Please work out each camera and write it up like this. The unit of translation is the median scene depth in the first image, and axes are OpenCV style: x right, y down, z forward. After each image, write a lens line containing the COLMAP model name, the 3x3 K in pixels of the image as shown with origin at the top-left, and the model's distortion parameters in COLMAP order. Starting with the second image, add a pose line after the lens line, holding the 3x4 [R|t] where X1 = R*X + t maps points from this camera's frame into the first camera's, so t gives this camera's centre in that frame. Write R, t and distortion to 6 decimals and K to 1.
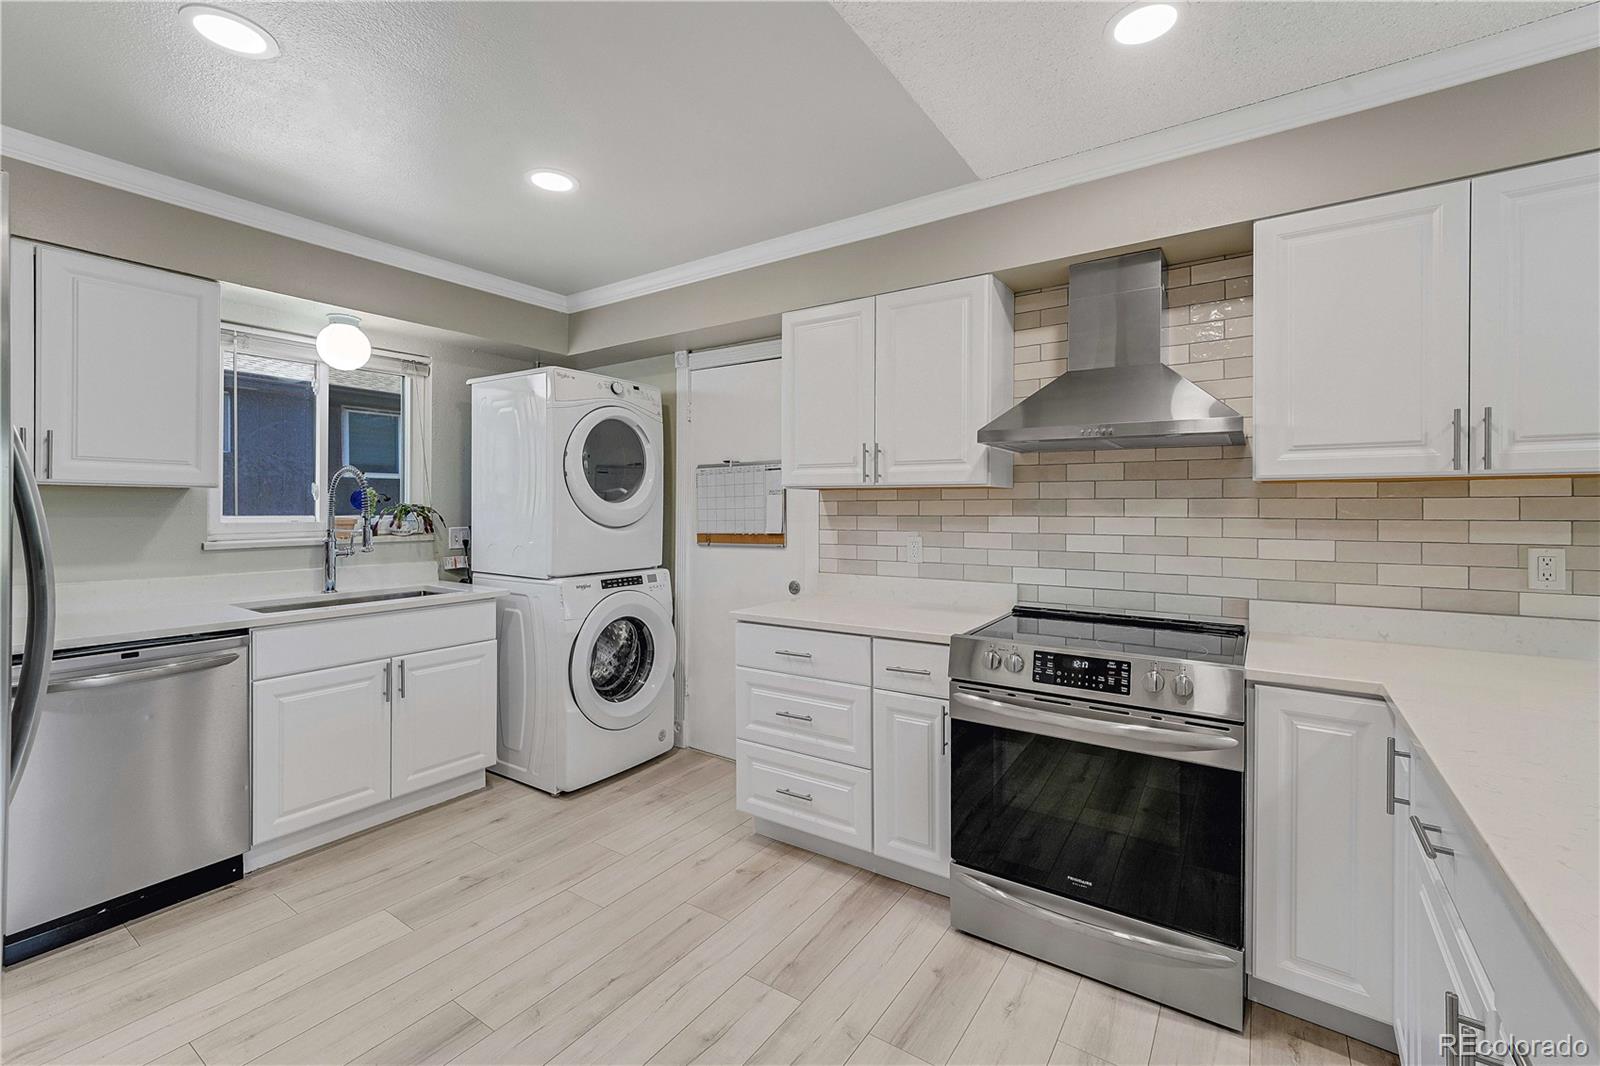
lens RADIAL K [[679.0, 0, 801.3], [0, 679.0, 510.9], [0, 0, 1]] dist [0.004691, 0.001517]
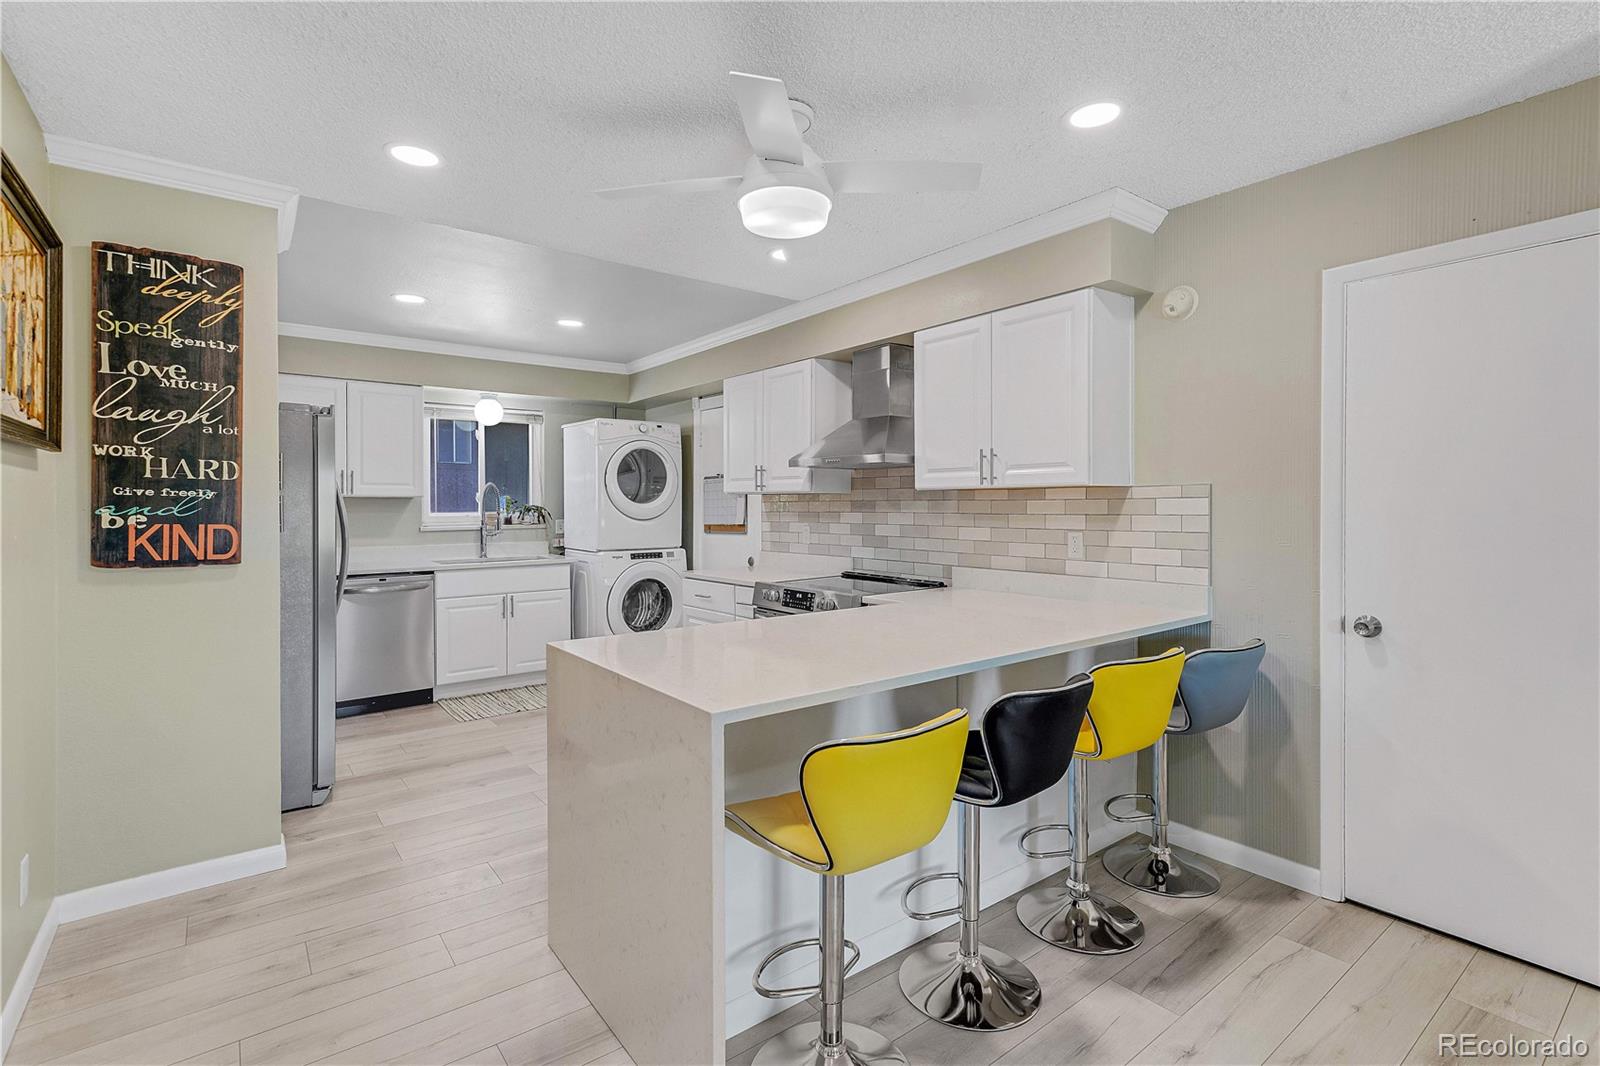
lens RADIAL K [[747.6, 0, 799.3], [0, 747.6, 515.3], [0, 0, 1]] dist [0.015963, -0.000045]
pose [[0.950662, 0.000885, -0.310229, 0.636044], [0.001939, 0.999959, 0.008793, -0.000035], [0.310224, -0.008960, 0.950621, -0.530497]]
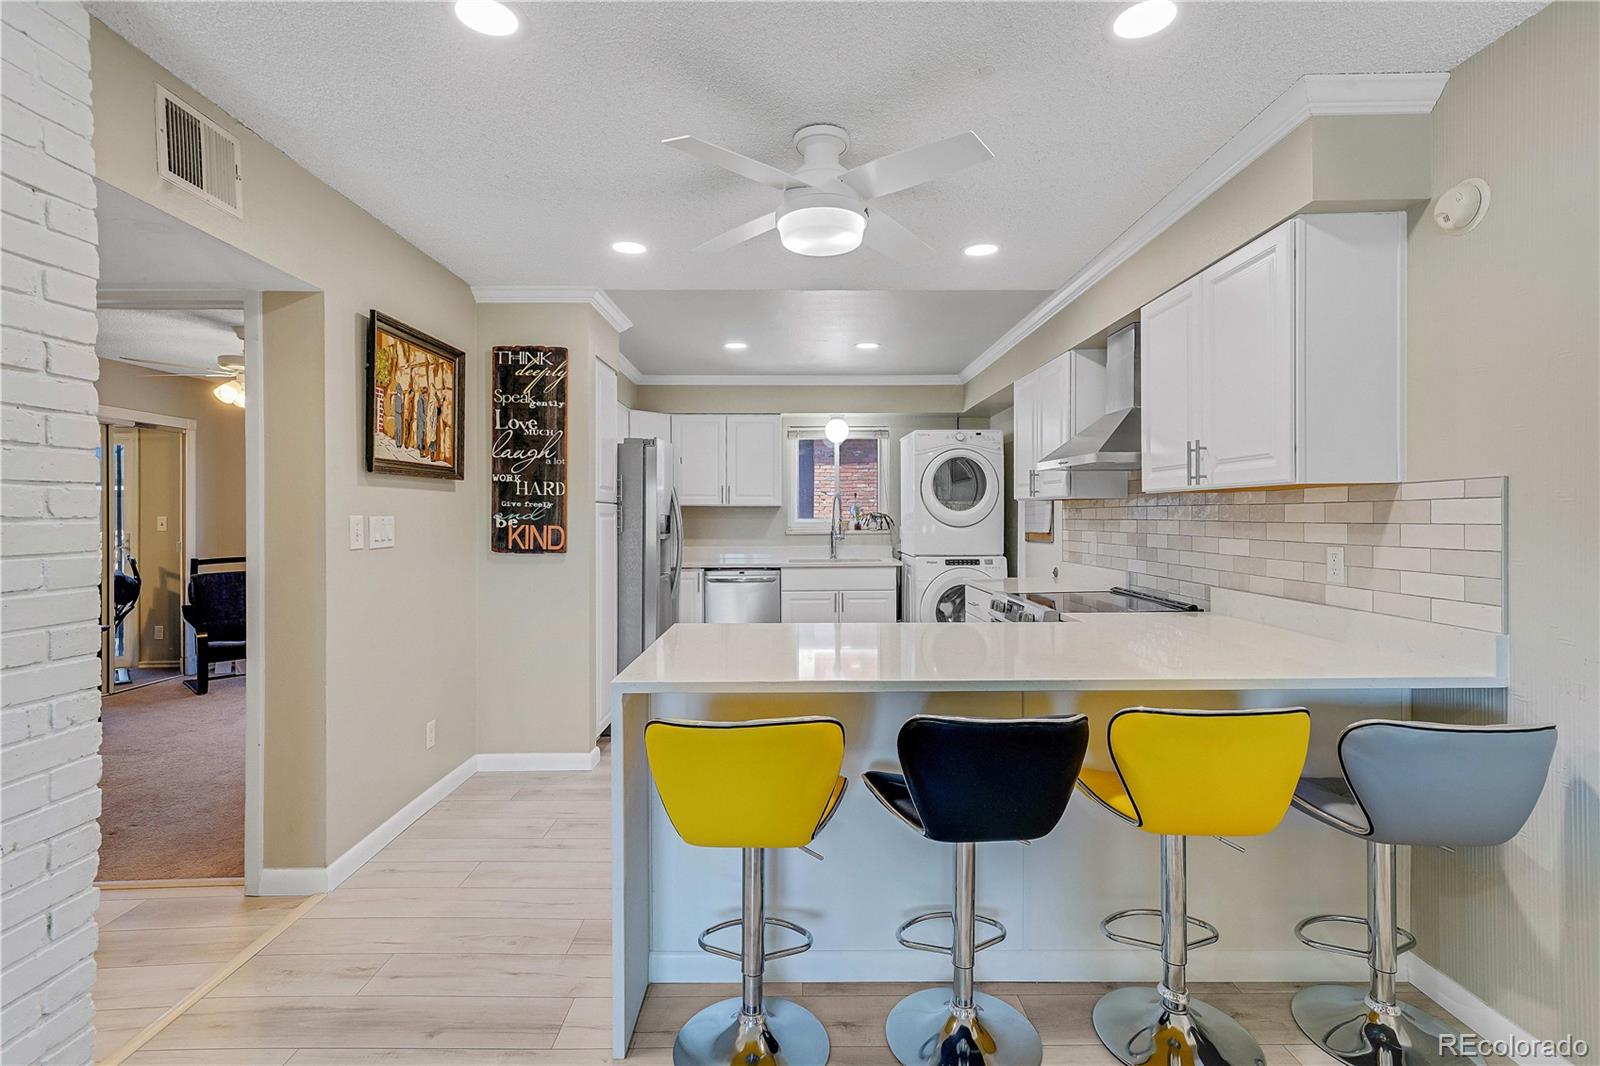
lens RADIAL K [[747.6, 0, 805.1], [0, 747.6, 522.0], [0, 0, 1]] dist [0.015963, -0.000045]
pose [[0.574635, 0.004815, -0.818396, 1.009624], [0.000230, 0.999982, 0.006045, 0.002957], [0.818410, -0.003662, 0.574624, -0.294048]]
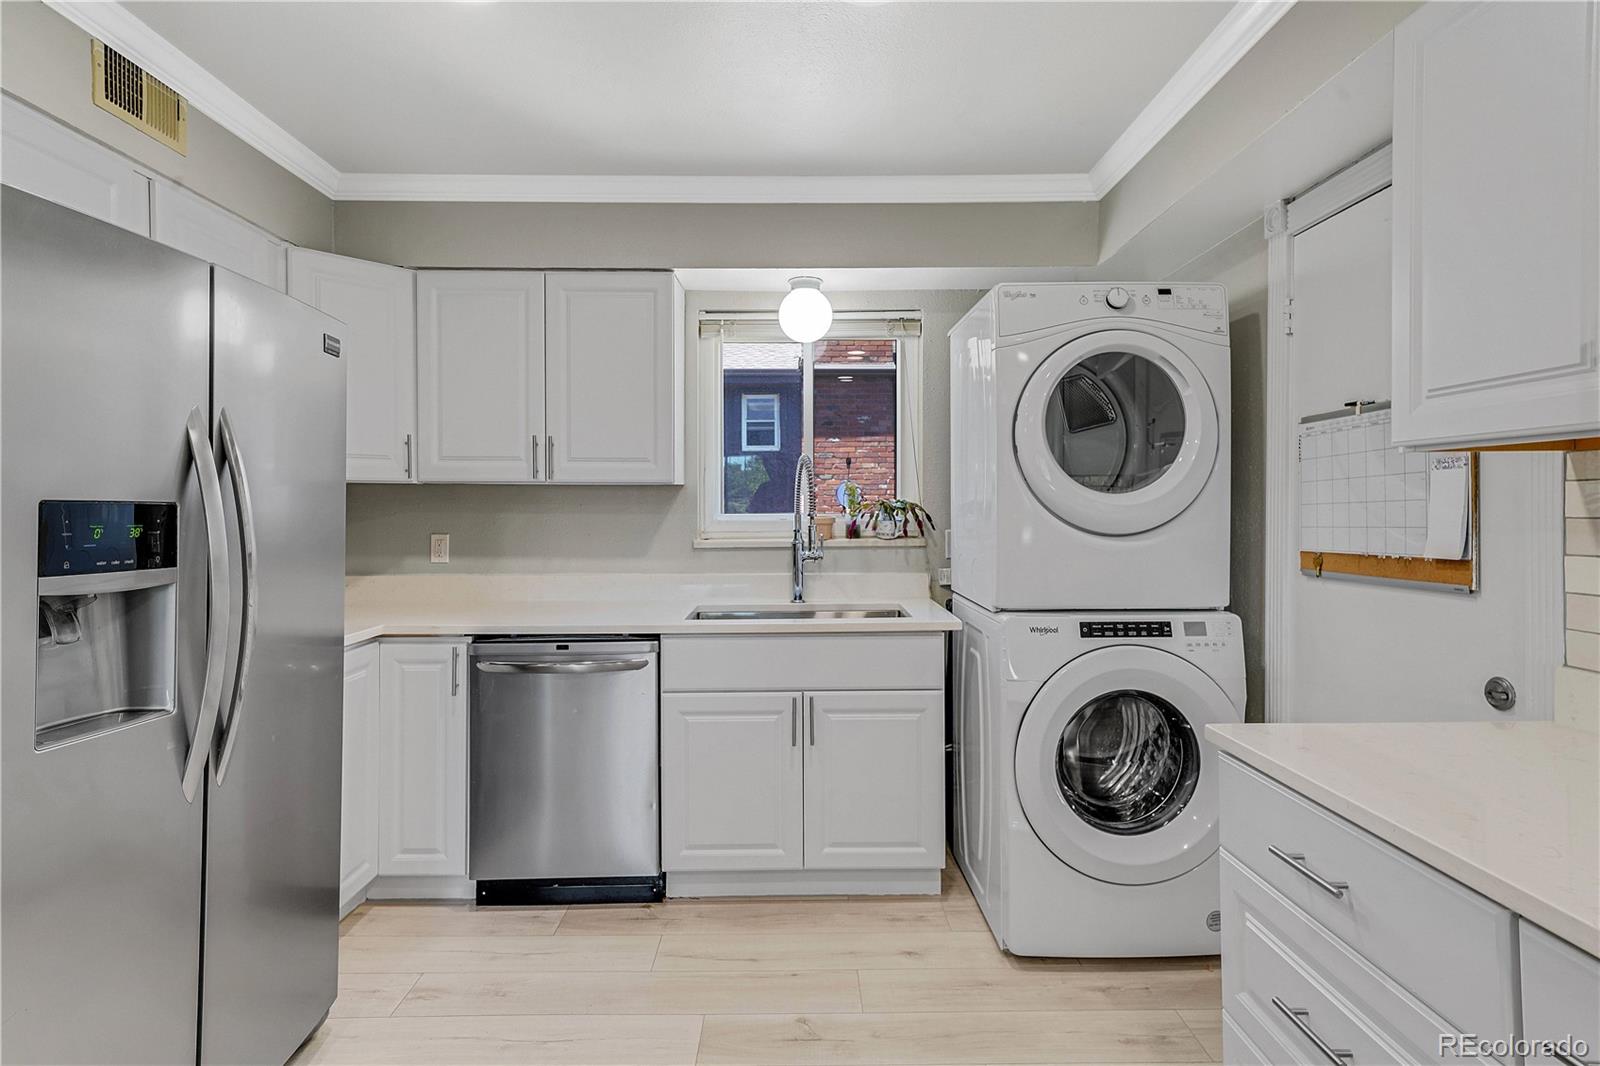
lens RADIAL K [[834.5, 0, 804.9], [0, 834.5, 509.3], [0, 0, 1]] dist [0.022287, 0.000070]
pose [[0.571851, -0.000507, -0.820357, 0.184476], [0.000887, 1.000000, 0.000001, 0.001524], [0.820357, -0.000728, 0.571851, 0.399055]]
